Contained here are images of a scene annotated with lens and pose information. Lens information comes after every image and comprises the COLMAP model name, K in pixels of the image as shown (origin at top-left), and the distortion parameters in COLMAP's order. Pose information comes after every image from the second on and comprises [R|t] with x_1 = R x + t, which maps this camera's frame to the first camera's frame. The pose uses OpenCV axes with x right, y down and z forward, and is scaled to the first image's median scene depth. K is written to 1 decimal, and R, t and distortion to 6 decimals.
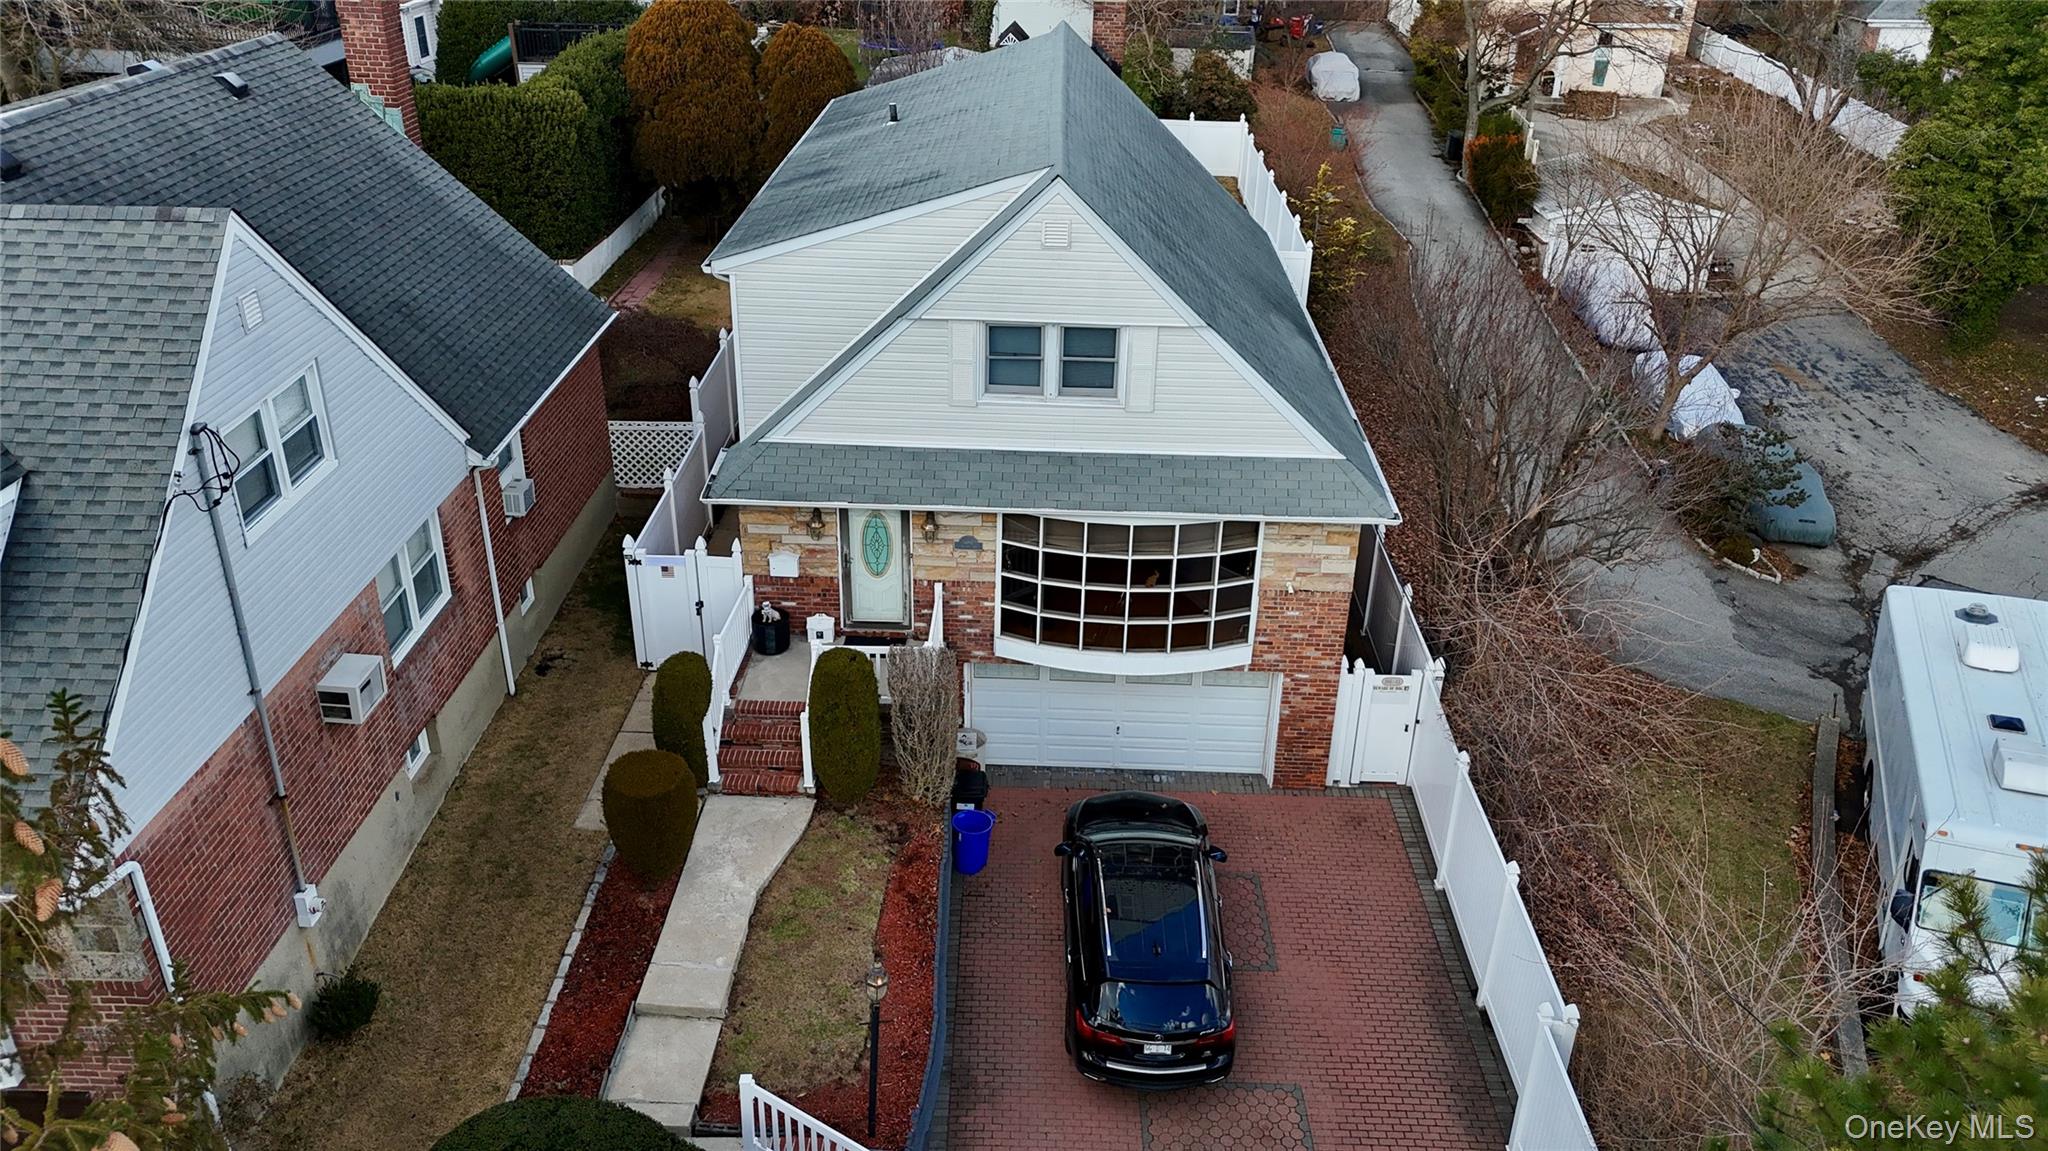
lens RADIAL K [[1503.9, 0, 1024.0], [0, 1503.9, 575.5], [0, 0, 1]] dist [0.047955, -0.005687]
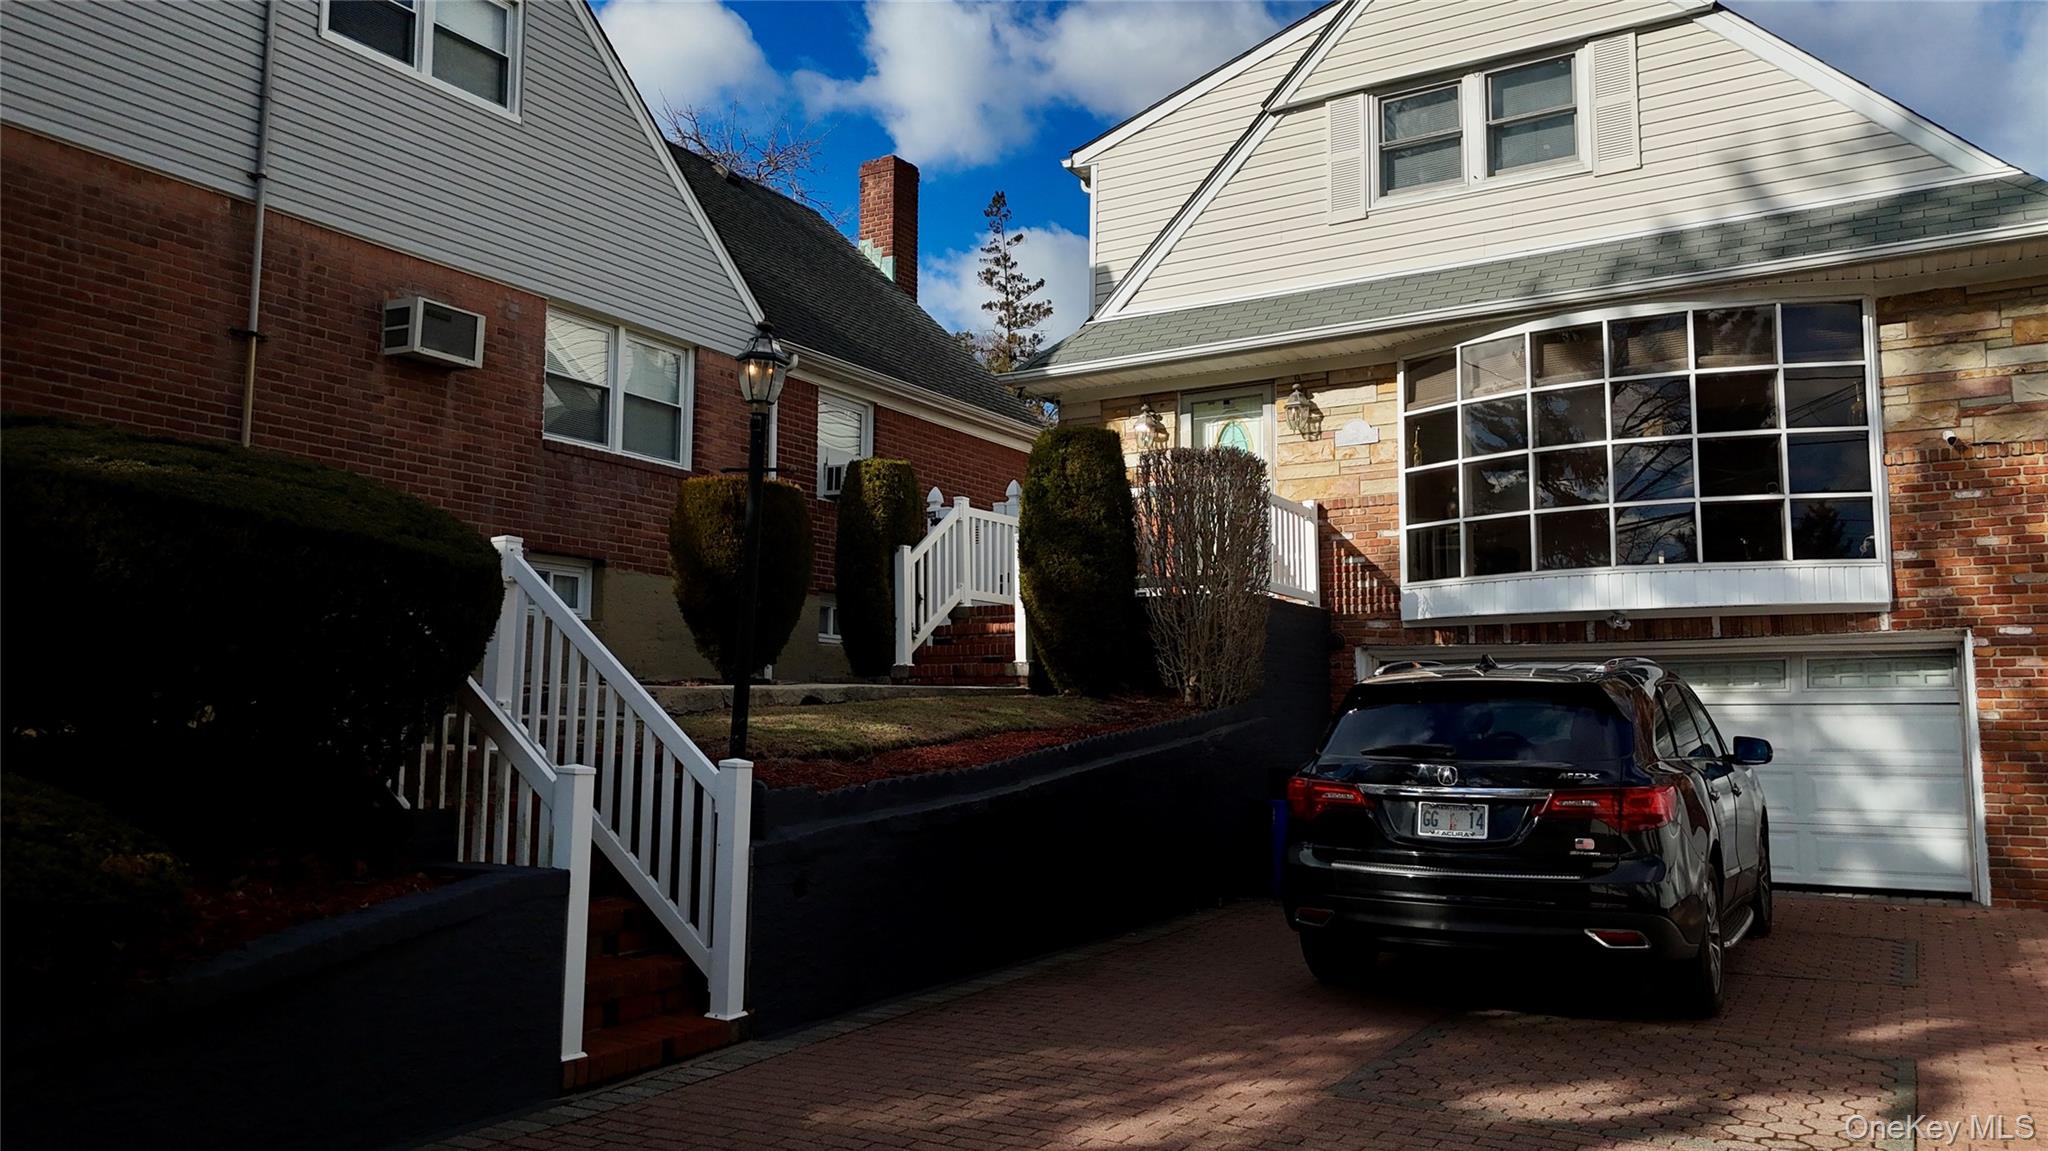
lens RADIAL K [[1503.9, 0, 1024.0], [0, 1503.9, 575.5], [0, 0, 1]] dist [0.047955, -0.005687]
pose [[0.868235, -0.067809, -0.491498, 0.160937], [-0.217794, 0.837986, -0.500345, 0.404168], [0.445796, 0.541462, 0.712800, 0.514417]]
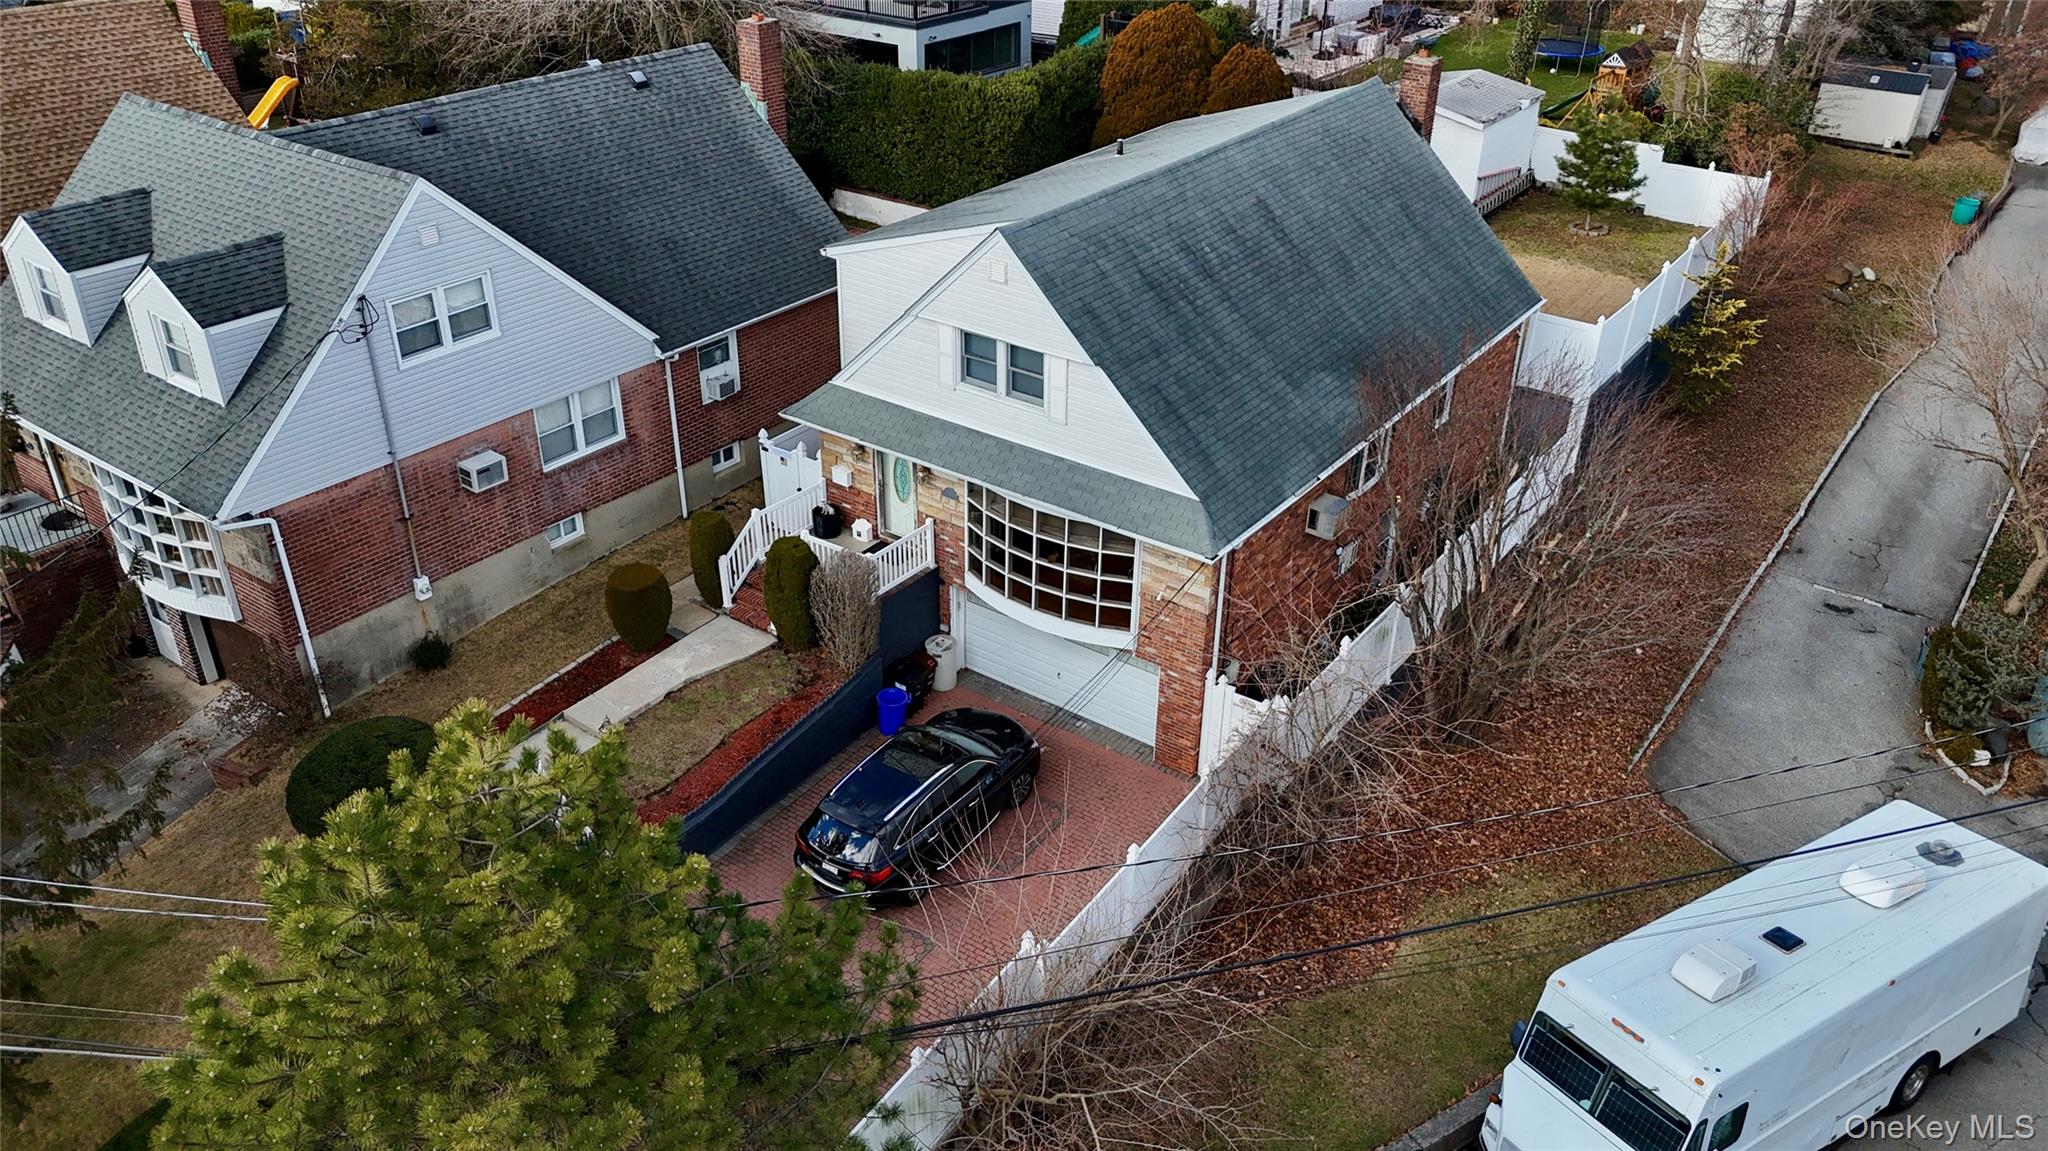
lens RADIAL K [[1503.9, 0, 1024.0], [0, 1503.9, 575.5], [0, 0, 1]] dist [0.047955, -0.005687]
pose [[0.829742, 0.273198, -0.486714, 0.688987], [-0.255050, 0.961238, 0.104748, -0.109227], [0.496465, 0.037222, 0.867258, -0.094559]]
